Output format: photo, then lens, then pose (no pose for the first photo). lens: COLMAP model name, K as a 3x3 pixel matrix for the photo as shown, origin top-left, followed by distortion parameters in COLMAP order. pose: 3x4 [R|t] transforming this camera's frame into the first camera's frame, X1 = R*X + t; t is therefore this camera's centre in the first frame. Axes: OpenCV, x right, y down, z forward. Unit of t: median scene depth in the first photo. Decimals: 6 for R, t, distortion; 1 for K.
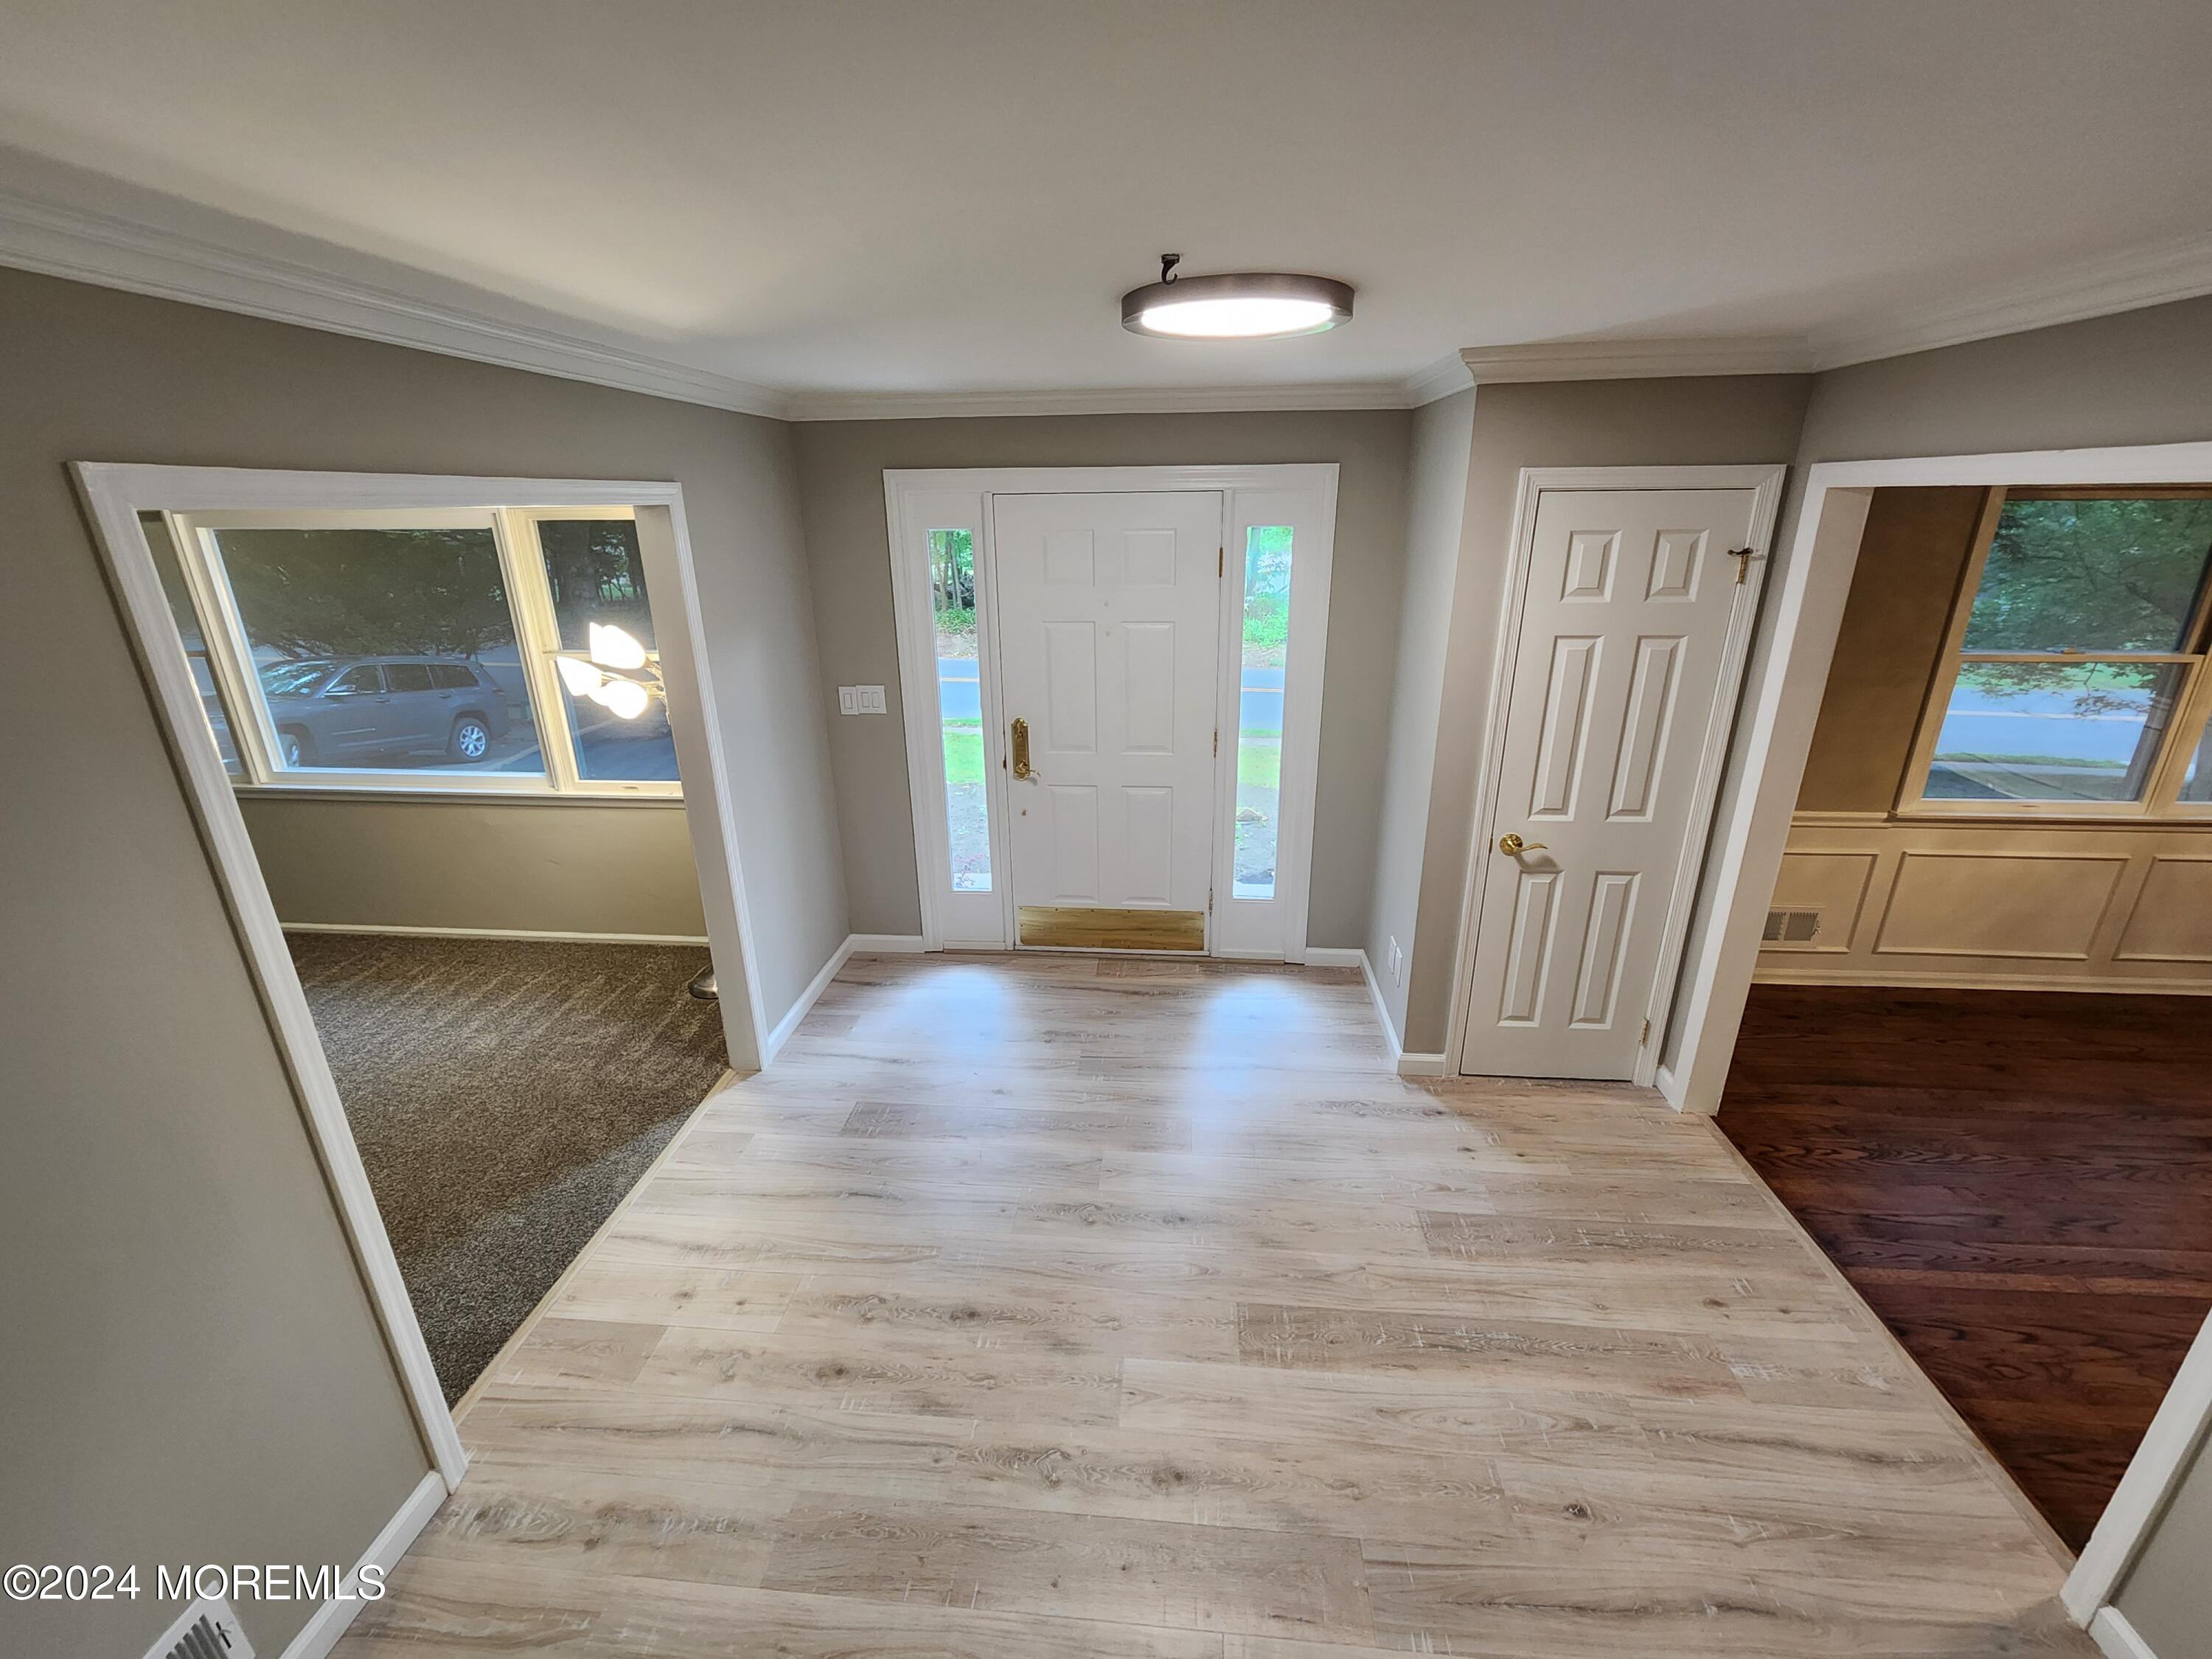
lens RADIAL K [[906.6, 0, 1102.6], [0, 906.6, 811.9], [0, 0, 1]] dist [0.001224, -0.001704]
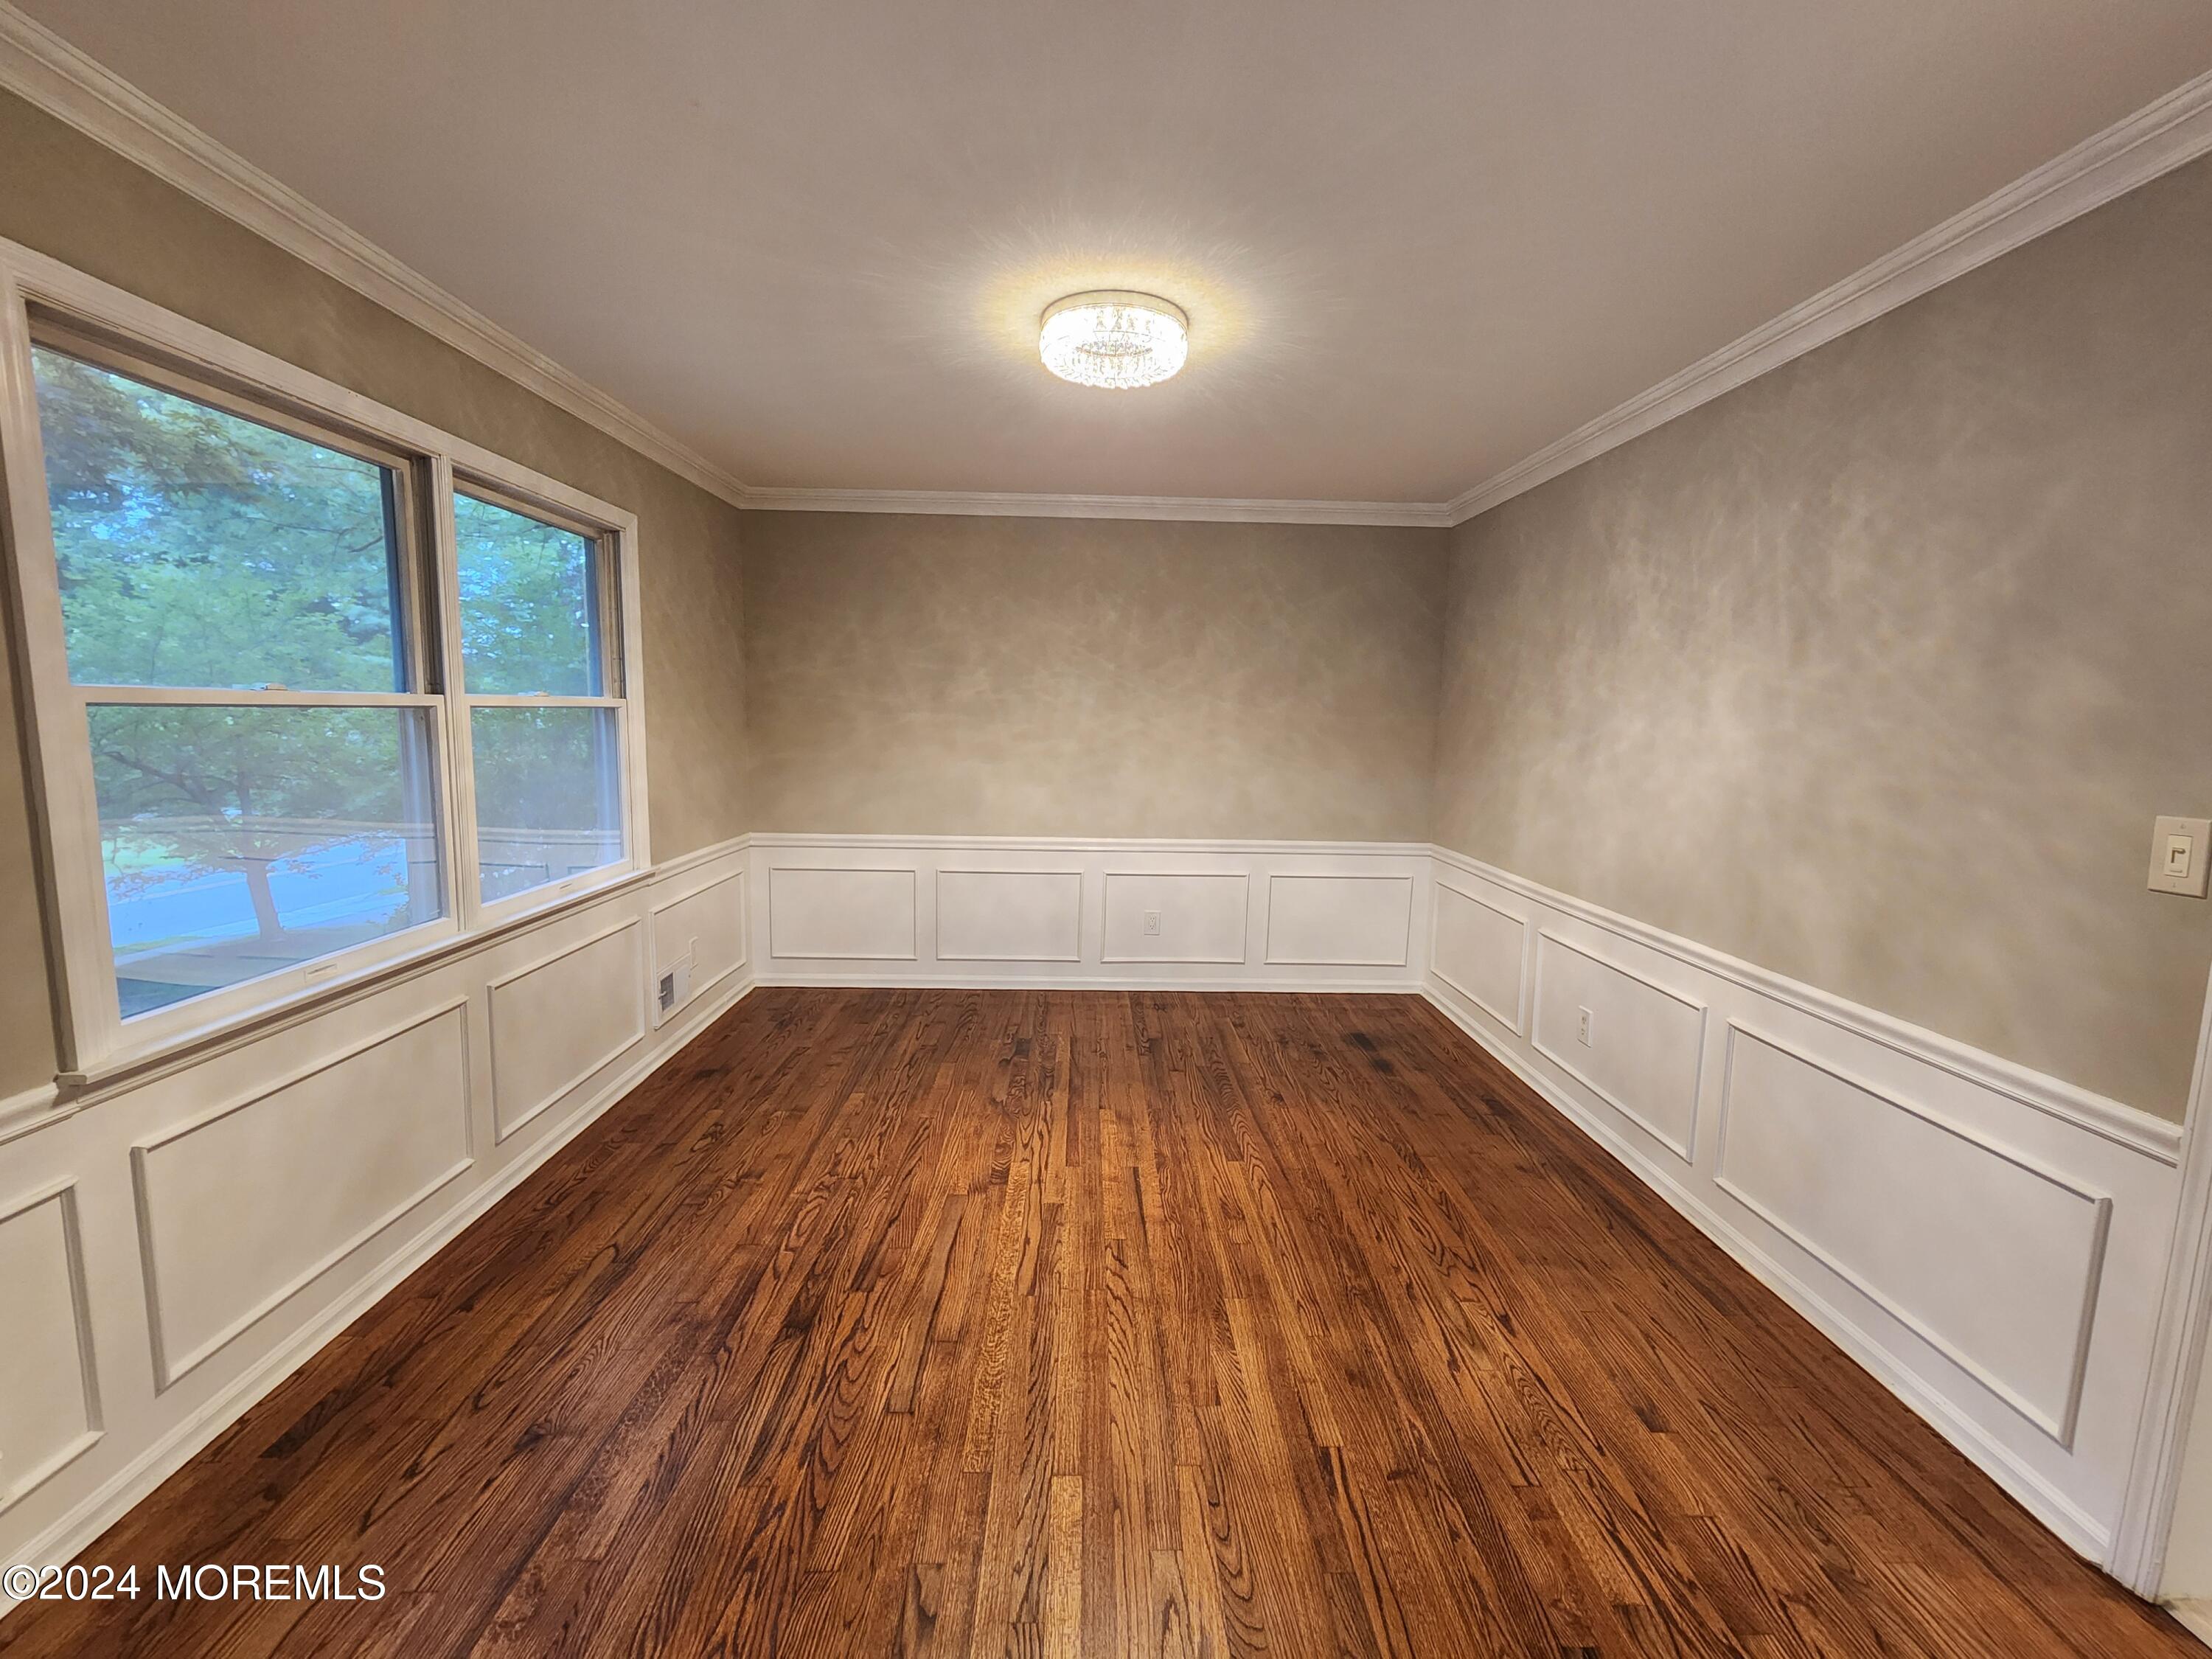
lens RADIAL K [[906.6, 0, 1114.2], [0, 906.6, 810.5], [0, 0, 1]] dist [0.001224, -0.001704]
pose [[-0.114200, -0.102914, 0.988113, 0.458272], [0.307967, 0.941956, 0.133699, -0.023529], [-0.944518, 0.319574, -0.075877, 0.587258]]
